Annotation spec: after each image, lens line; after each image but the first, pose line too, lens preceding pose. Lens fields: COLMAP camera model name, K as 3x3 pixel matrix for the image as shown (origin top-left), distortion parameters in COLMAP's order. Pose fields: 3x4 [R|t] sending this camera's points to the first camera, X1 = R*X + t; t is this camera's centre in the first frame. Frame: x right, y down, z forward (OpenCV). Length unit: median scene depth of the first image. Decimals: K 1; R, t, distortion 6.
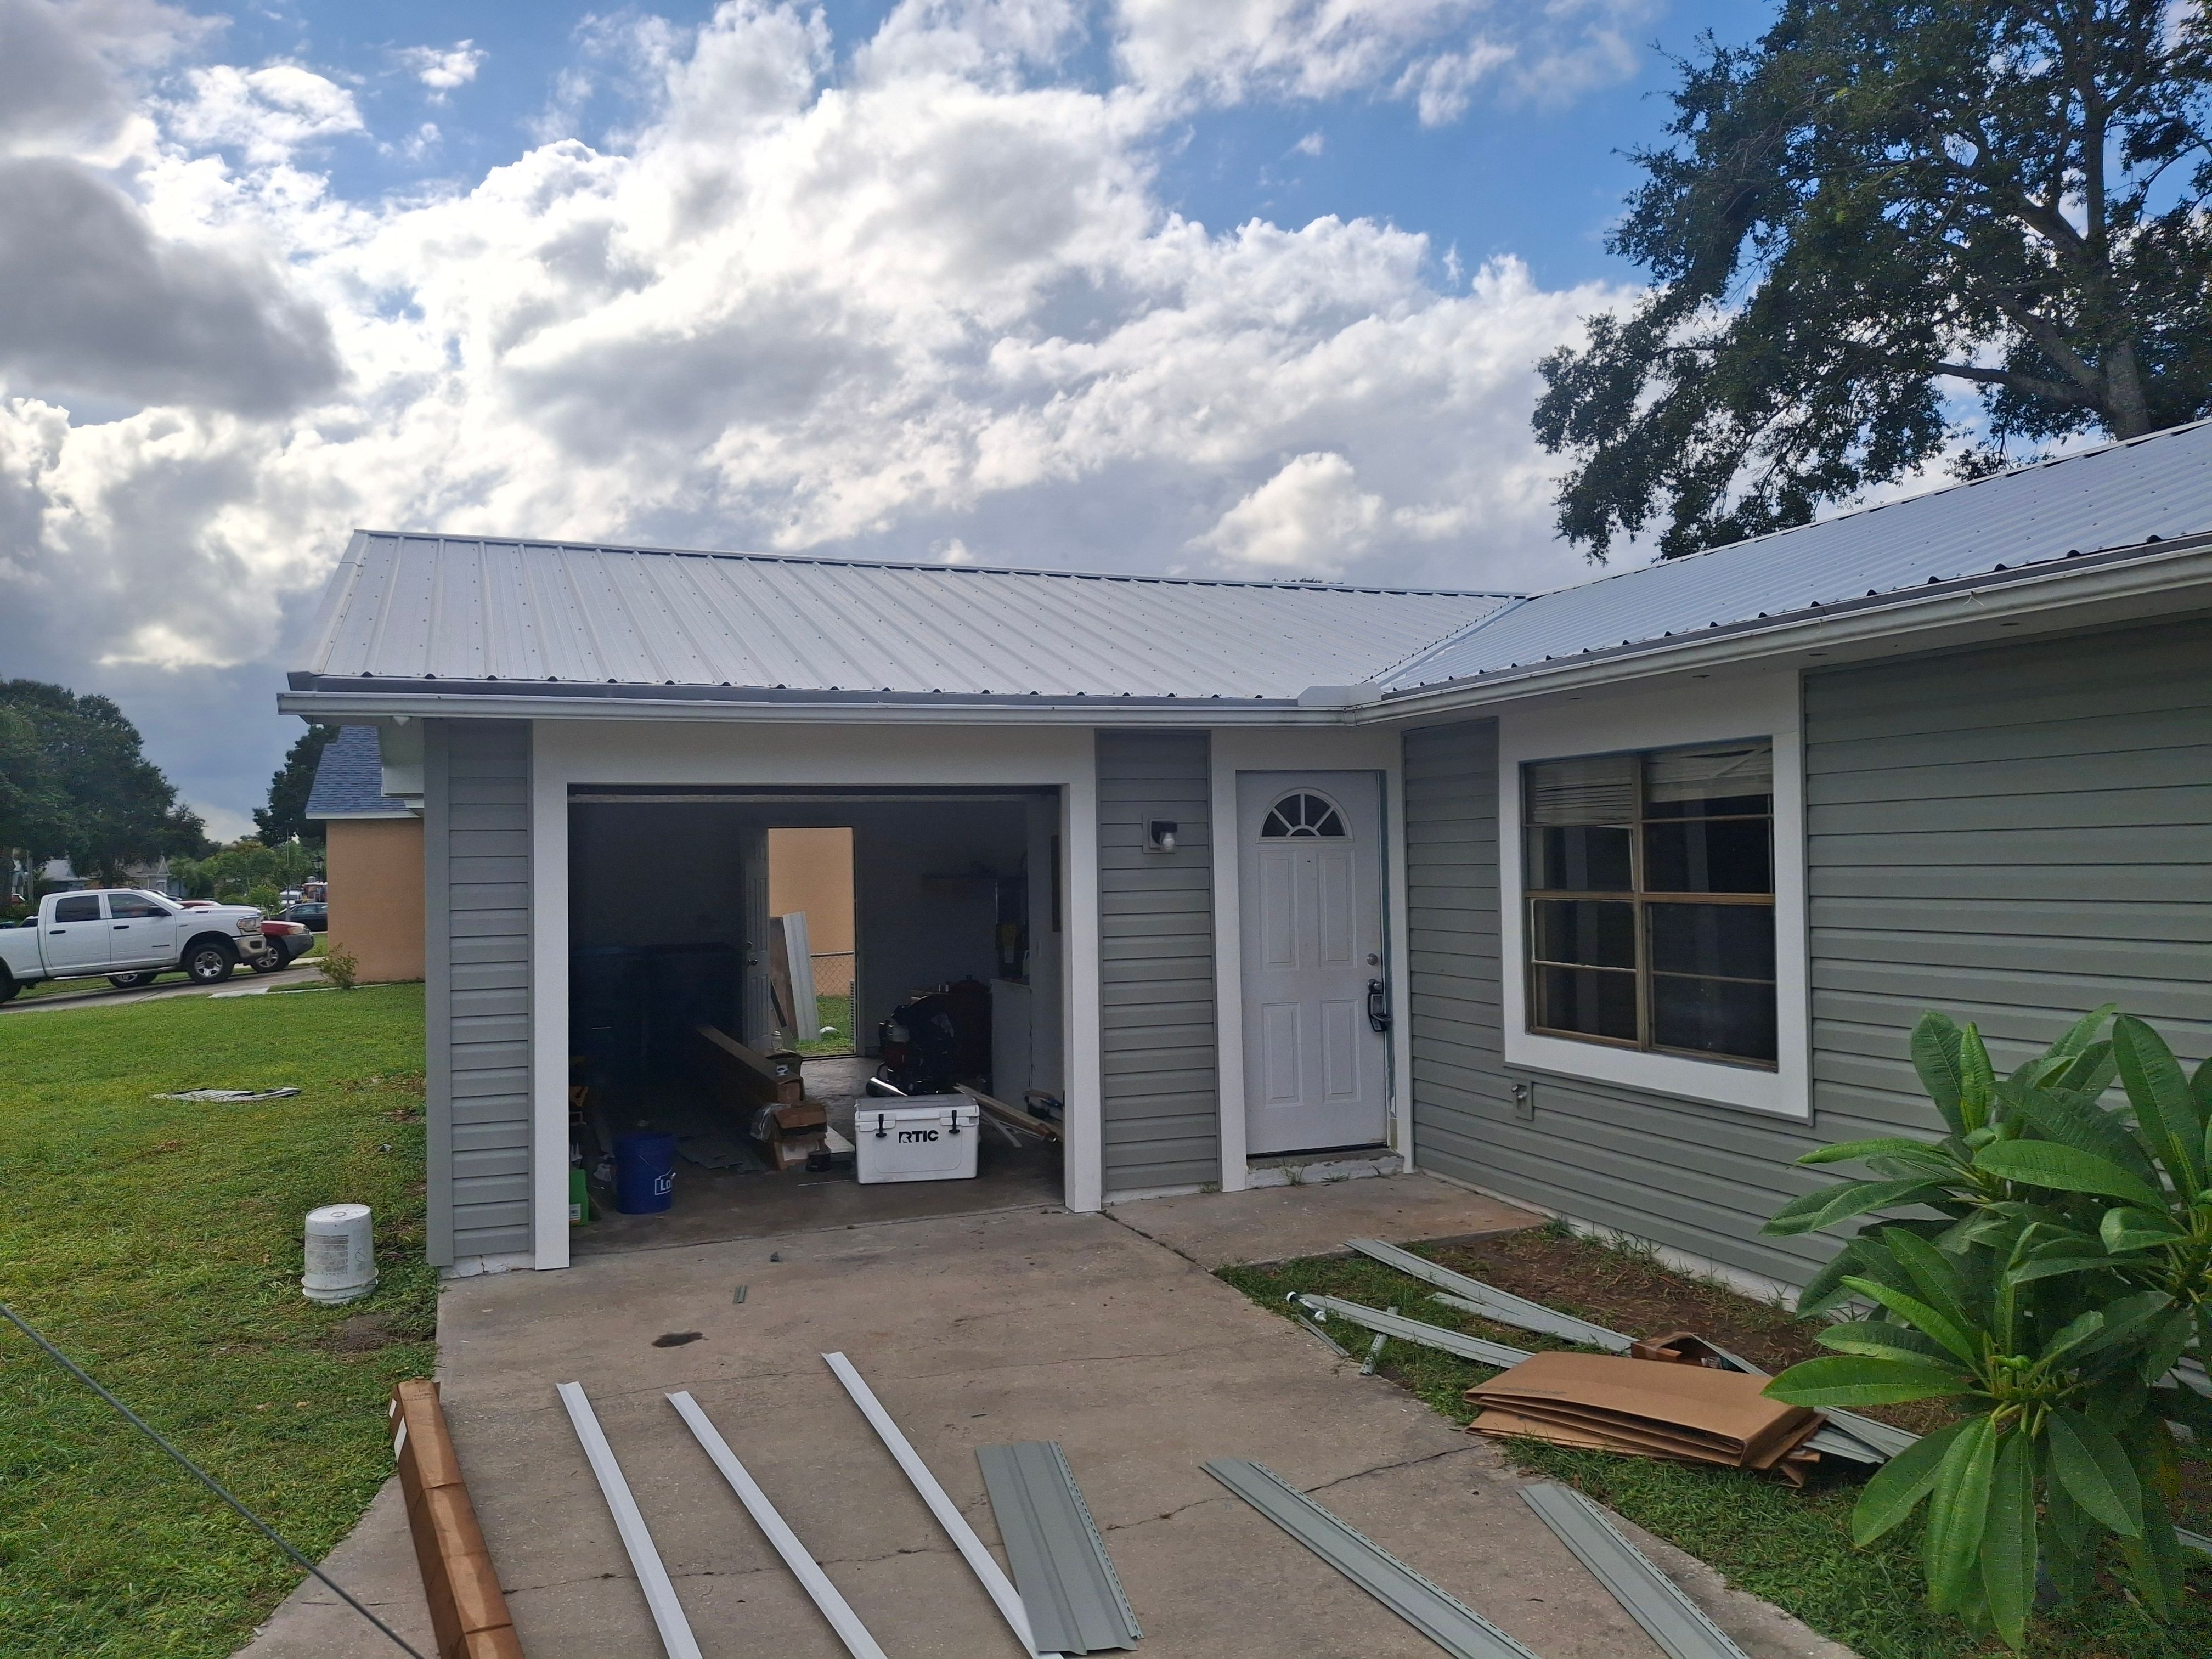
lens RADIAL K [[1610.1, 0, 1067.1], [0, 1610.1, 822.1], [0, 0, 1]] dist [0.095318, -0.144566]
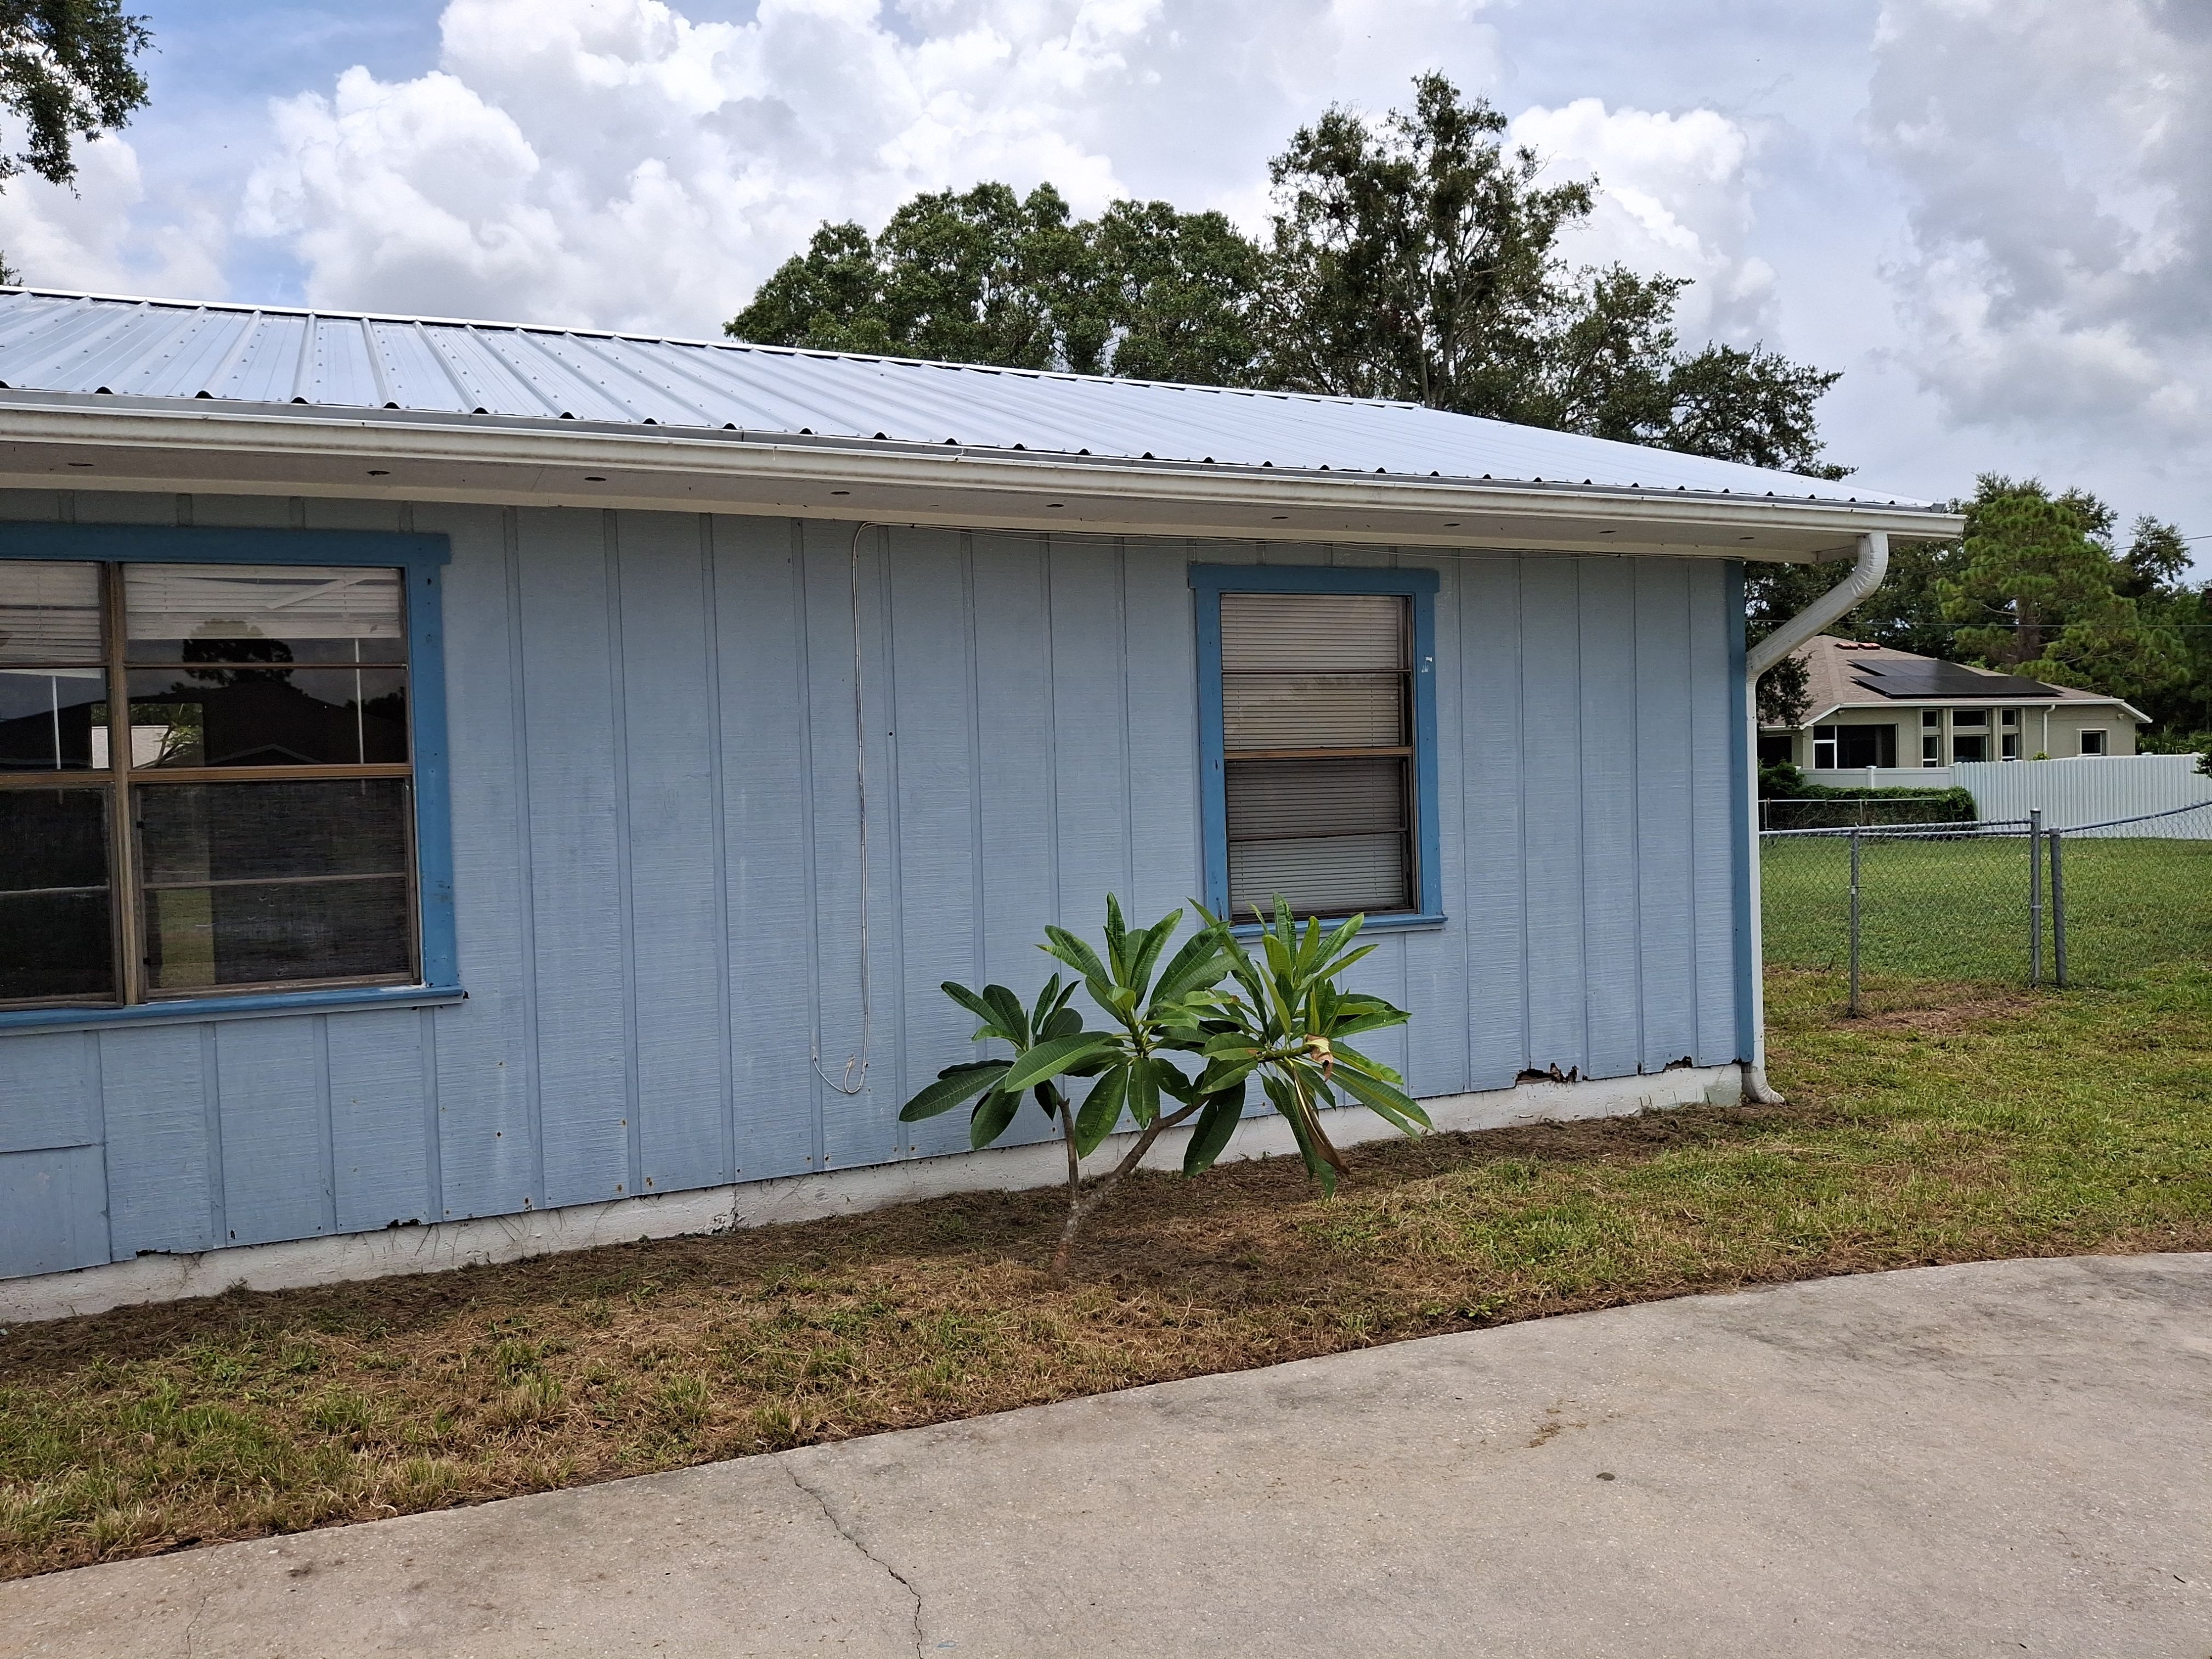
lens RADIAL K [[1644.6, 0, 1090.7], [0, 1644.6, 825.4], [0, 0, 1]] dist [0.059347, -0.115083]
pose [[-0.068808, -0.011432, 0.997564, -0.291918], [0.003402, 0.999926, 0.011694, 0.048122], [-0.997624, 0.004199, -0.068764, 0.522662]]
